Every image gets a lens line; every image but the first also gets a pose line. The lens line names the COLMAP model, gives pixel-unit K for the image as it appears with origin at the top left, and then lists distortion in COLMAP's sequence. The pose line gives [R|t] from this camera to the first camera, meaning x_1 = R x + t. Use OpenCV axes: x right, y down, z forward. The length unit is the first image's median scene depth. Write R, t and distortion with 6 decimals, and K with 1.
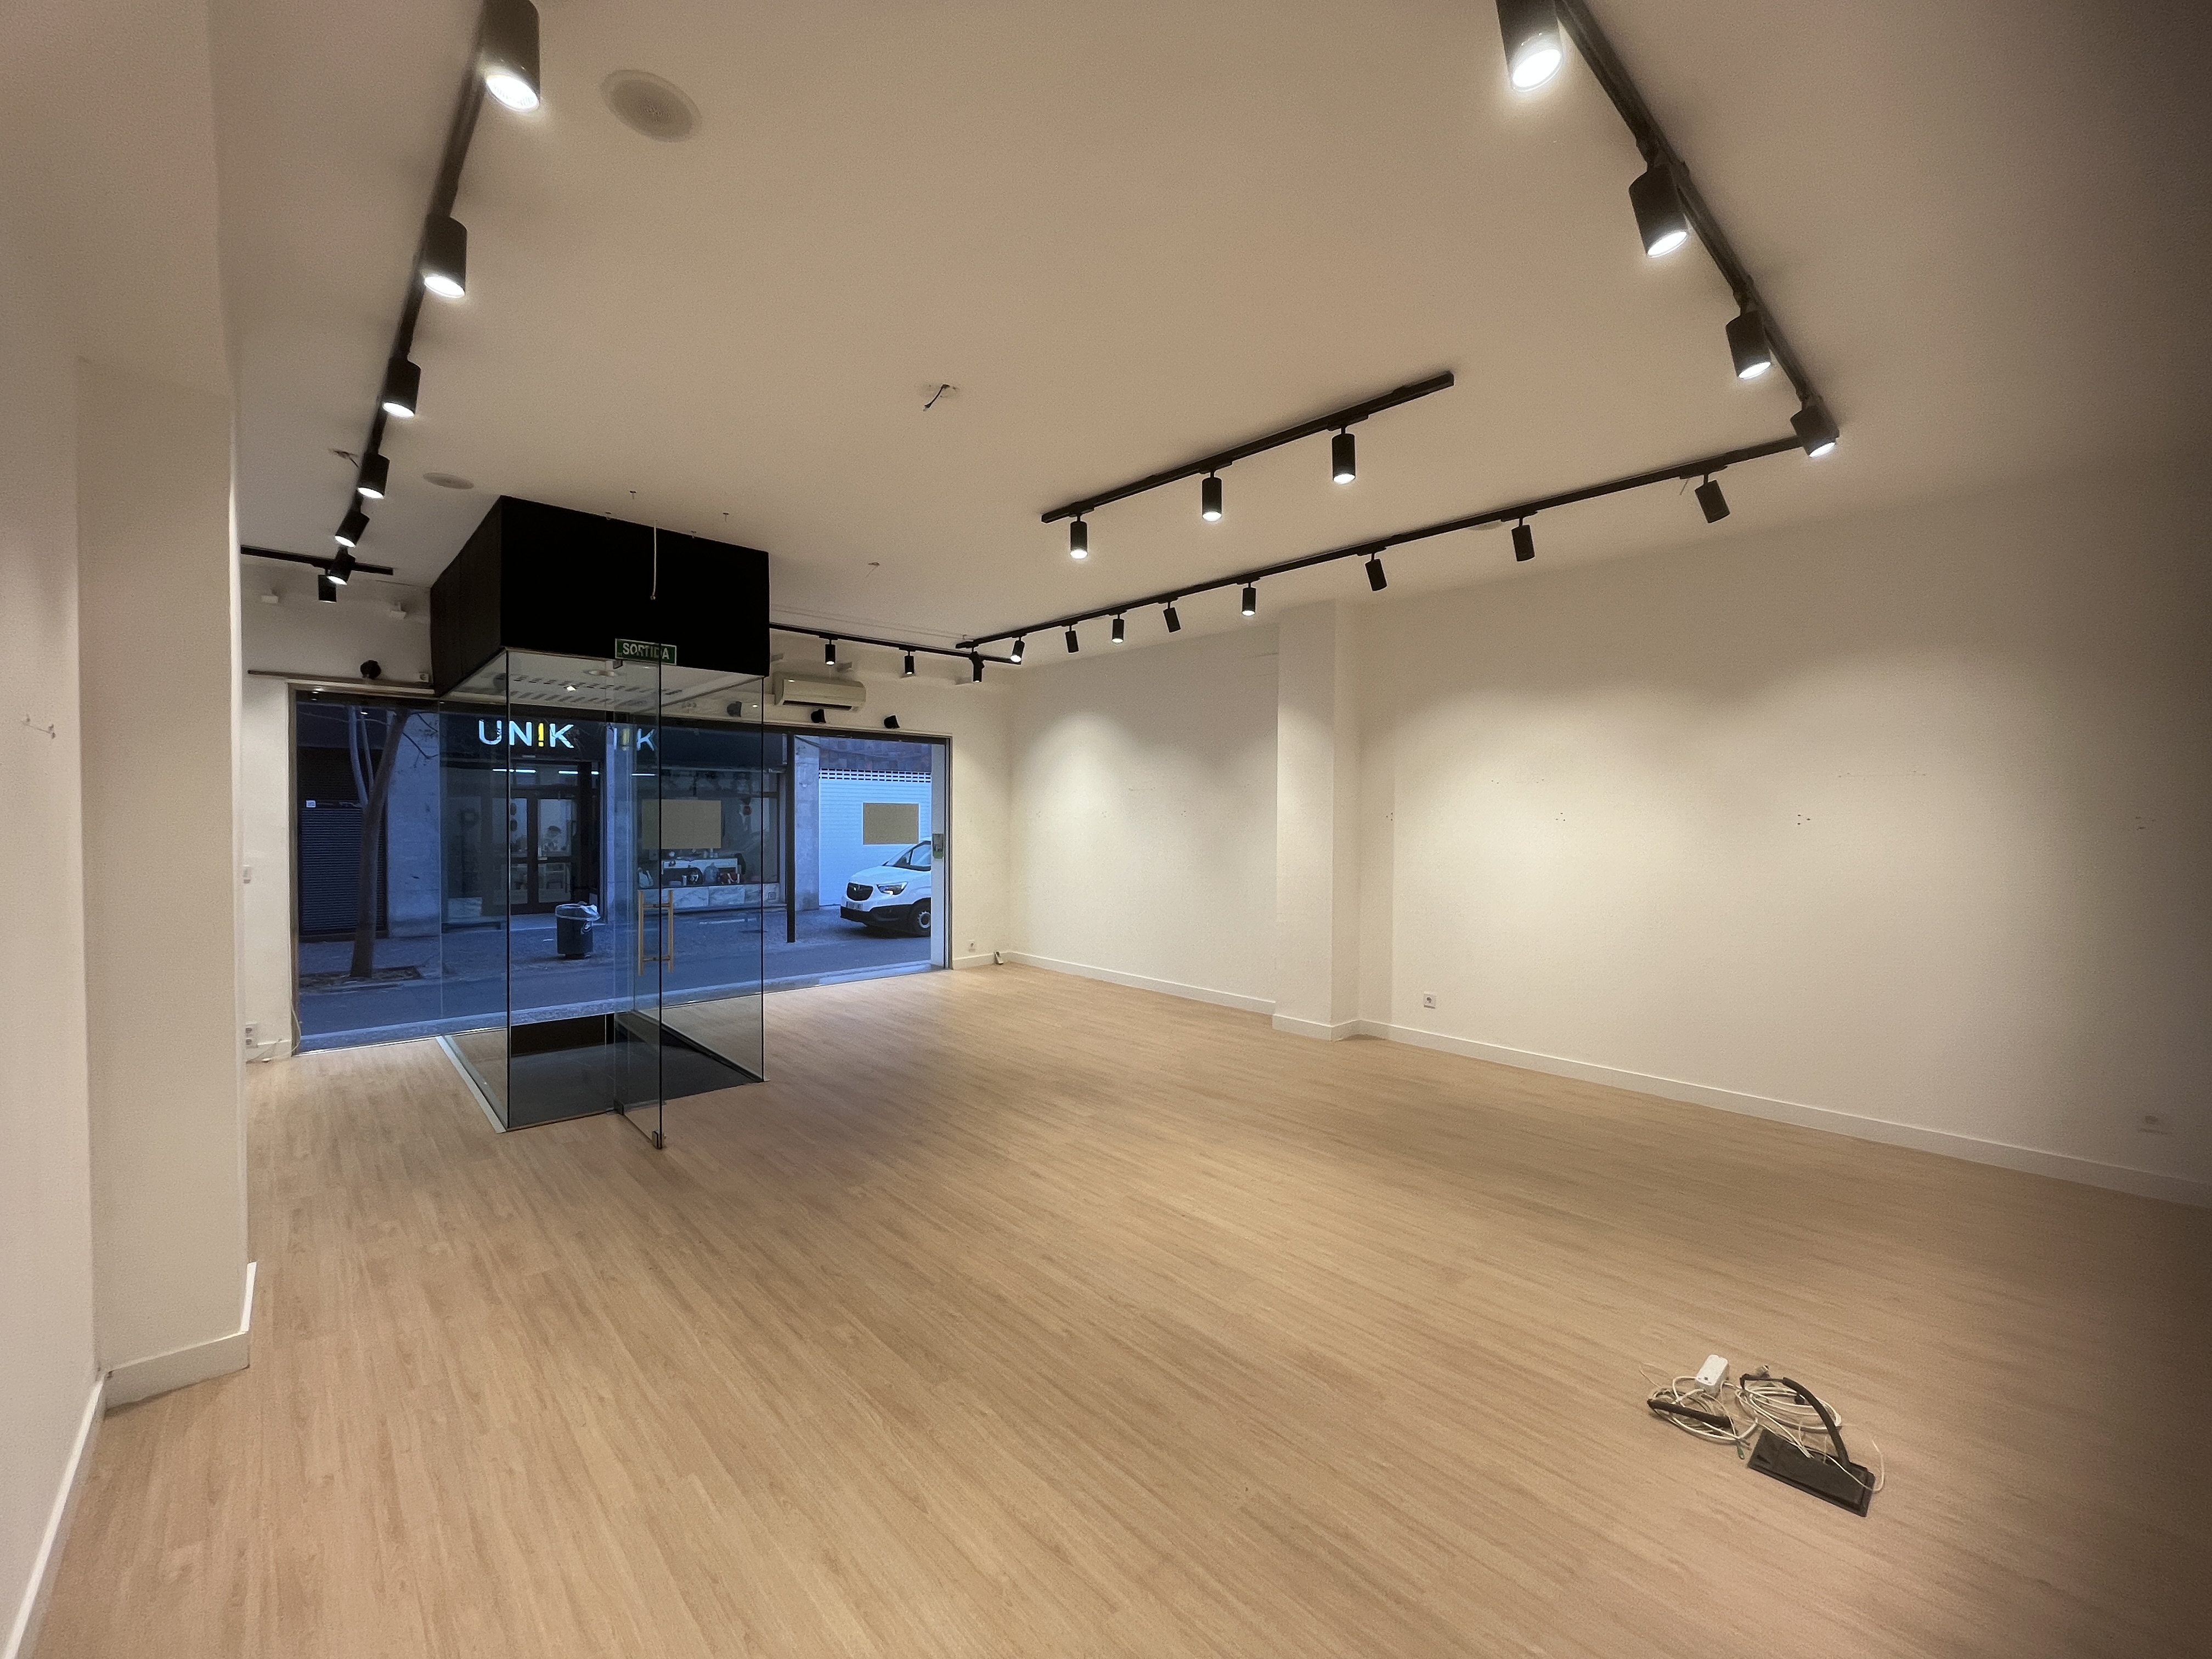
lens RADIAL K [[892.1, 0, 1102.0], [0, 892.1, 830.6], [0, 0, 1]] dist [-0.002302, -0.000685]
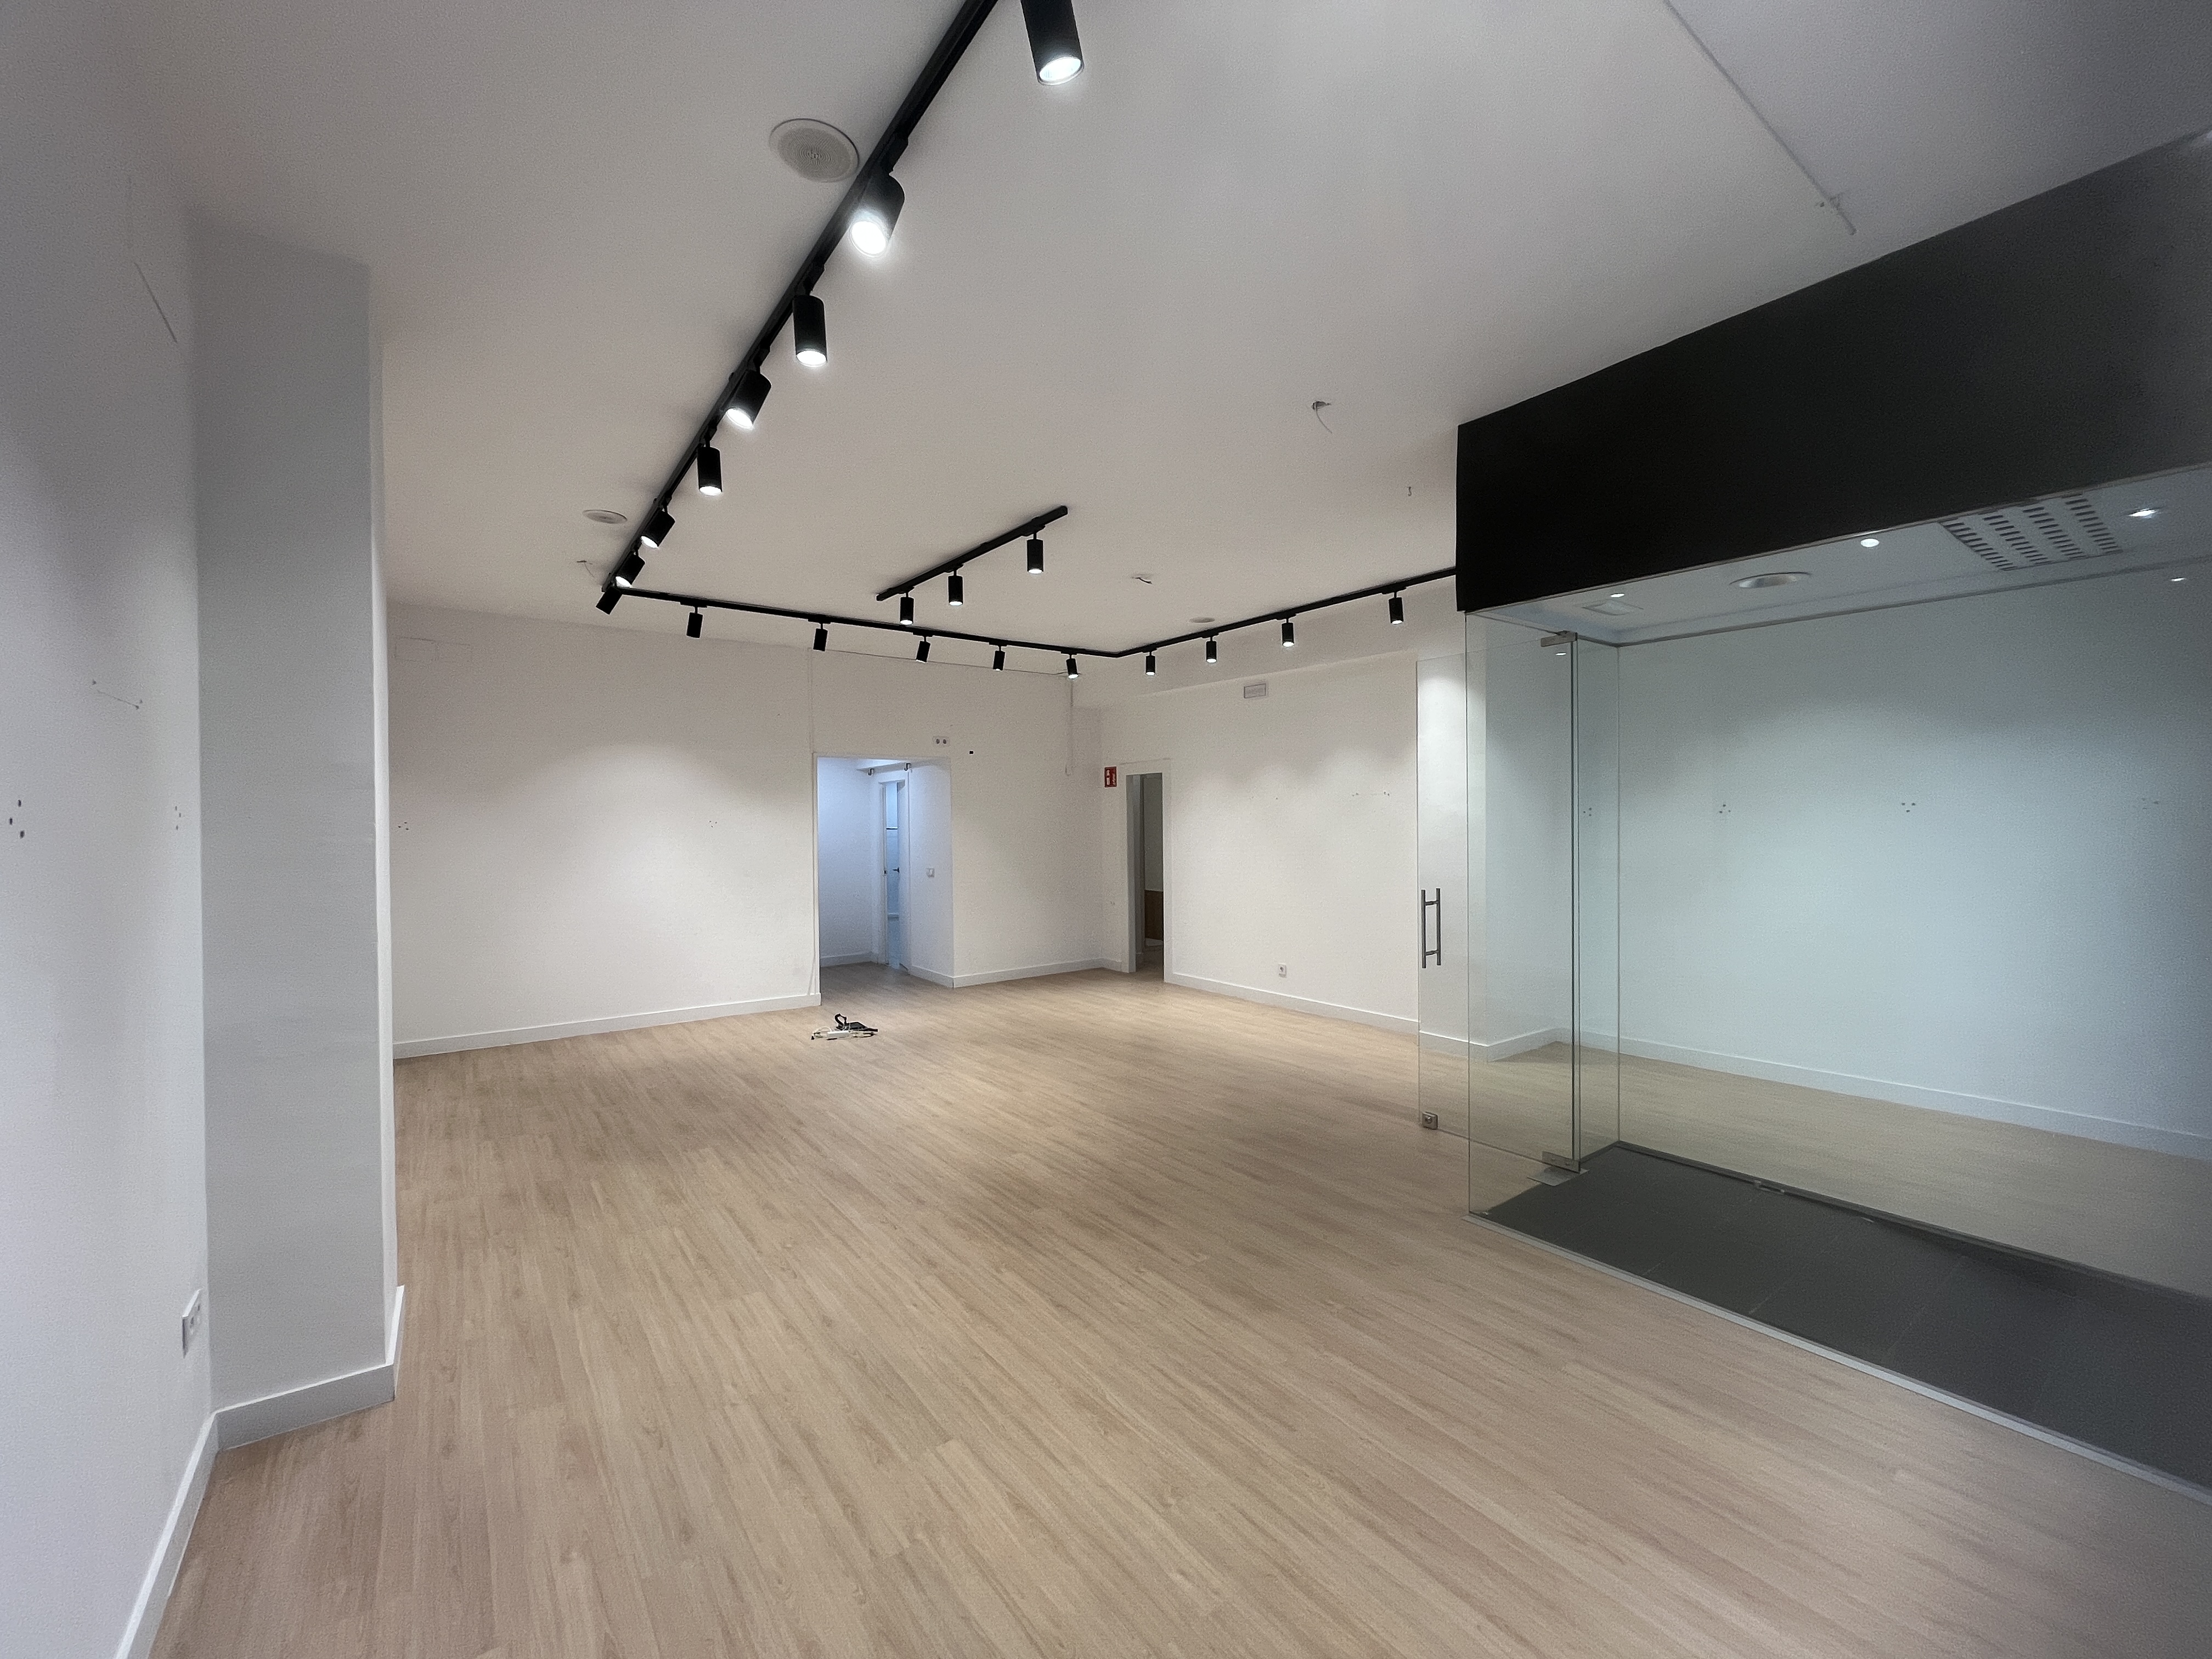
lens RADIAL K [[892.1, 0, 1102.0], [0, 892.1, 830.6], [0, 0, 1]] dist [-0.002302, -0.000685]
pose [[-0.993957, 0.001744, 0.109753, -0.182761], [0.005068, 0.999537, 0.030013, -0.030583], [-0.109650, 0.030388, -0.993506, 1.710430]]
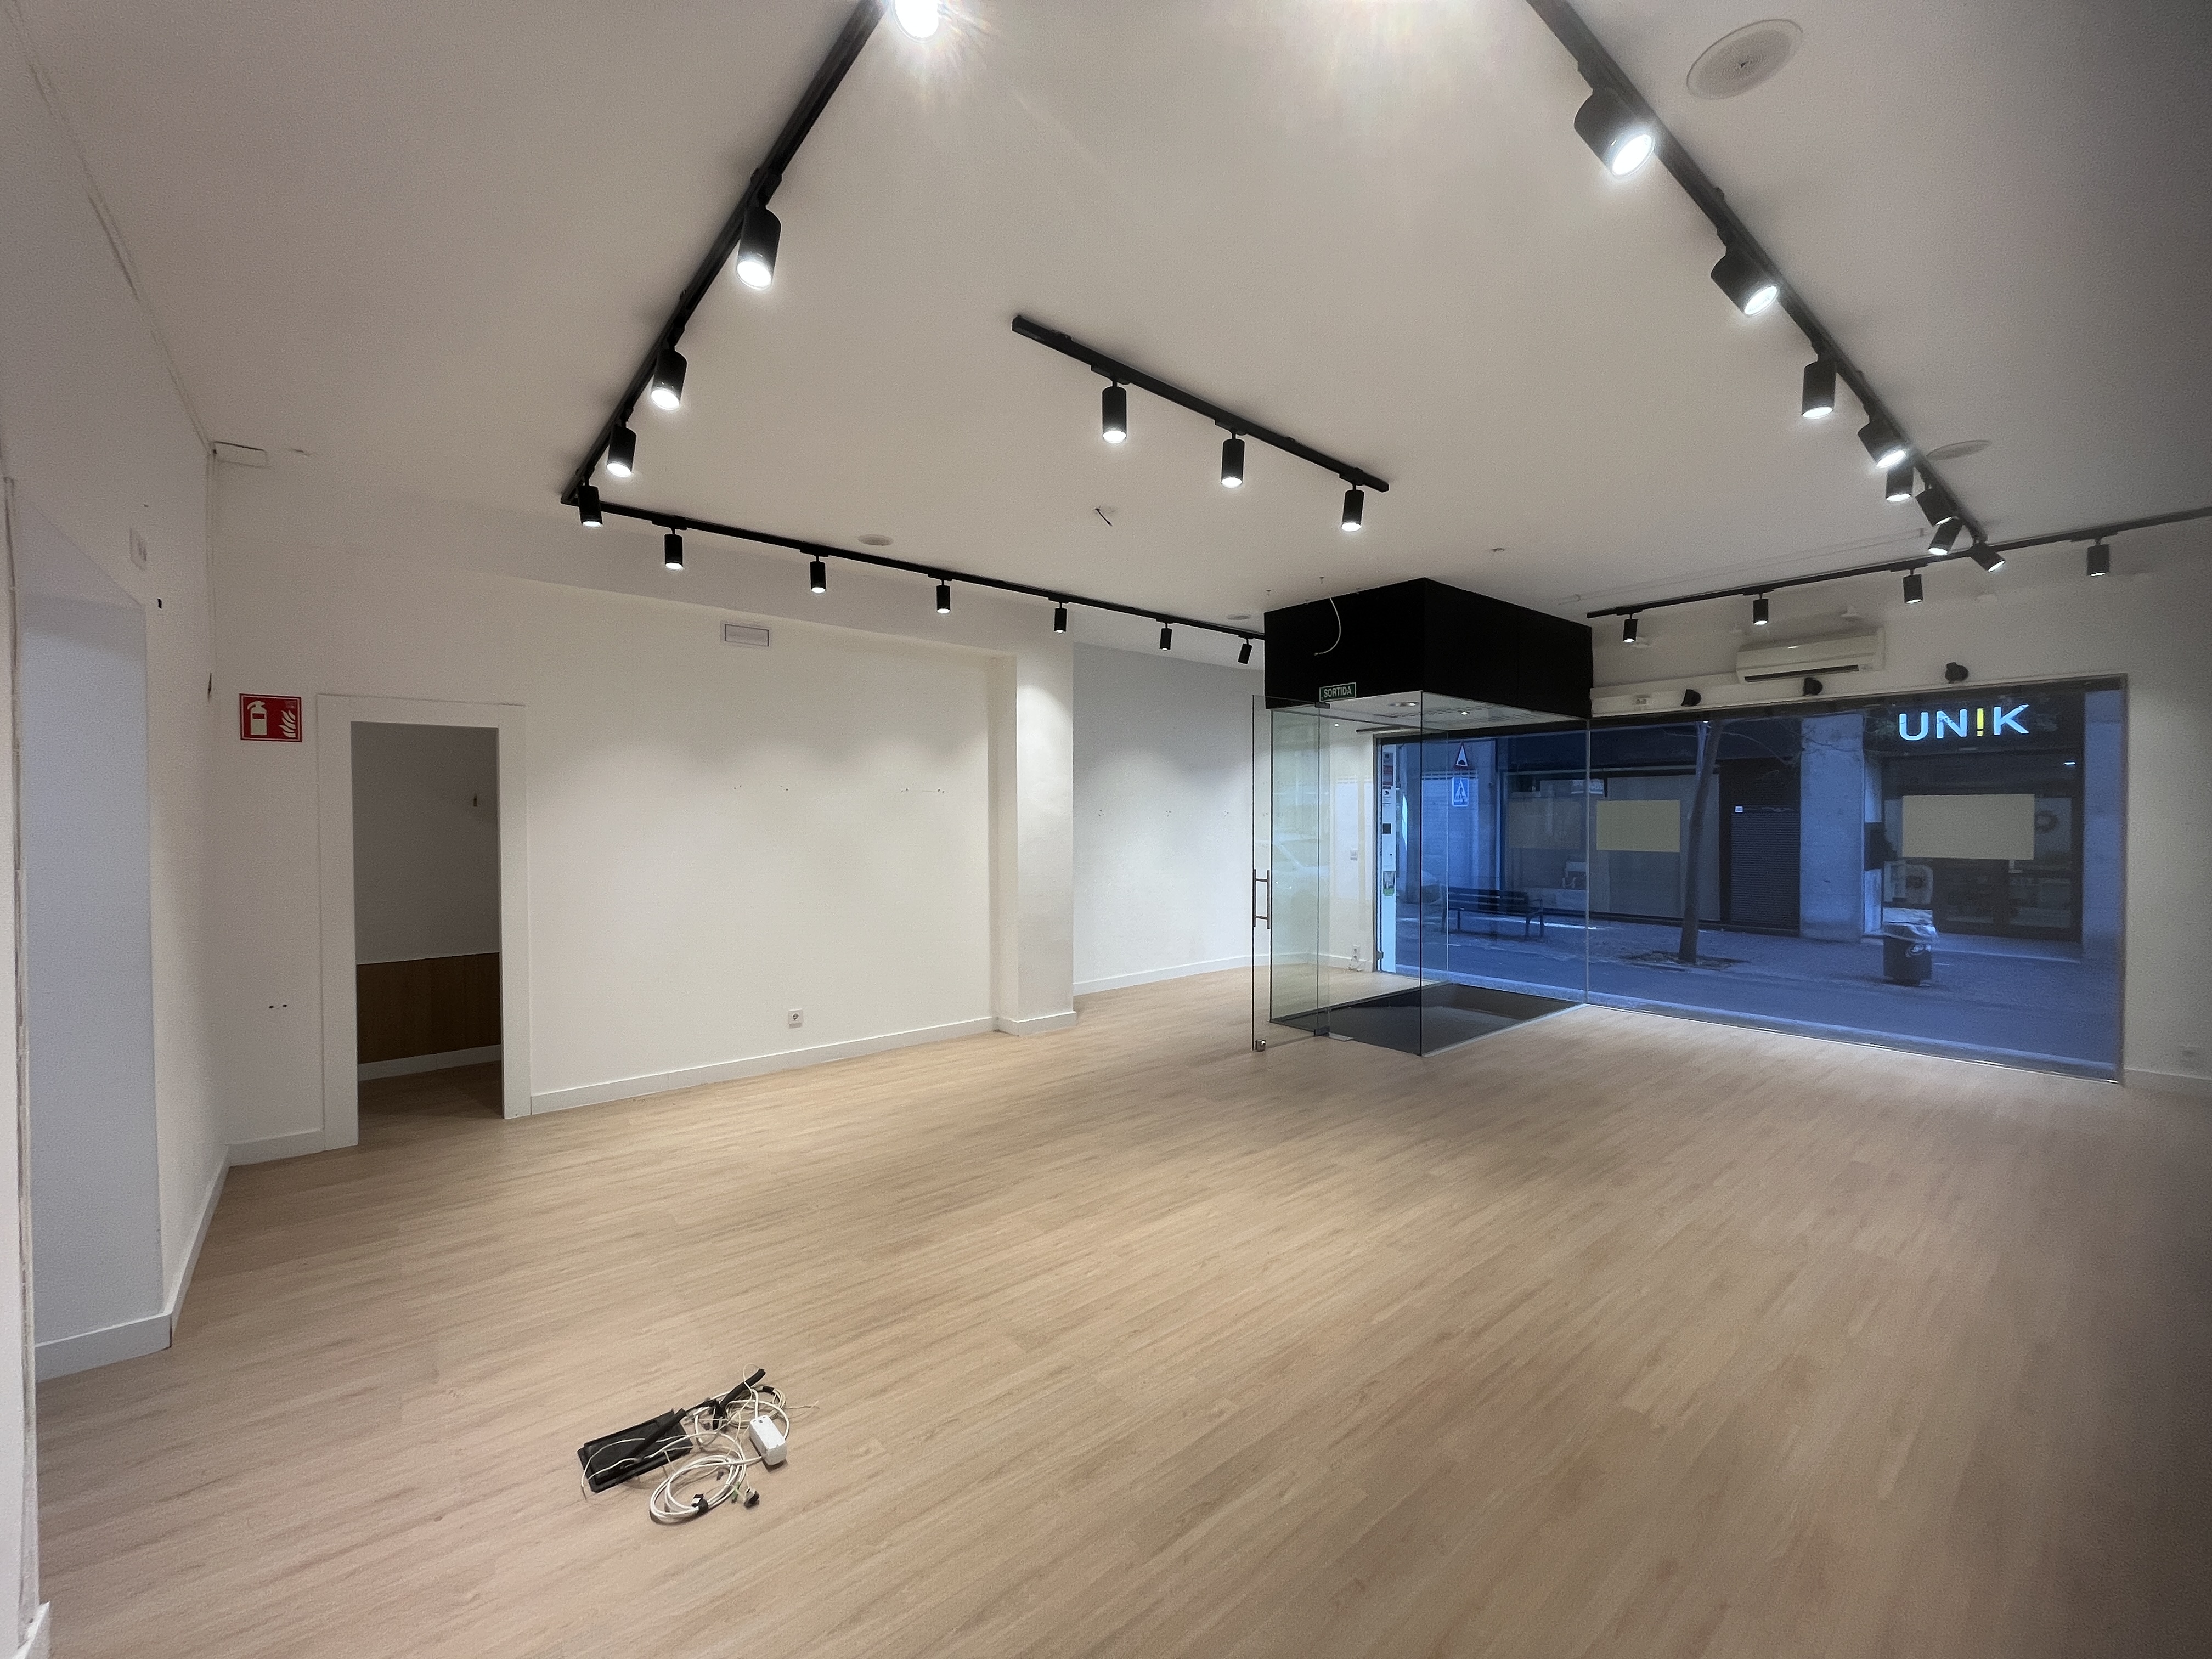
lens RADIAL K [[892.1, 0, 1102.0], [0, 892.1, 830.6], [0, 0, 1]] dist [-0.002302, -0.000685]
pose [[-0.056972, 0.008246, -0.998342, 0.755344], [-0.014632, 0.999852, 0.009094, -0.002973], [0.998269, 0.015126, -0.056842, 0.671075]]
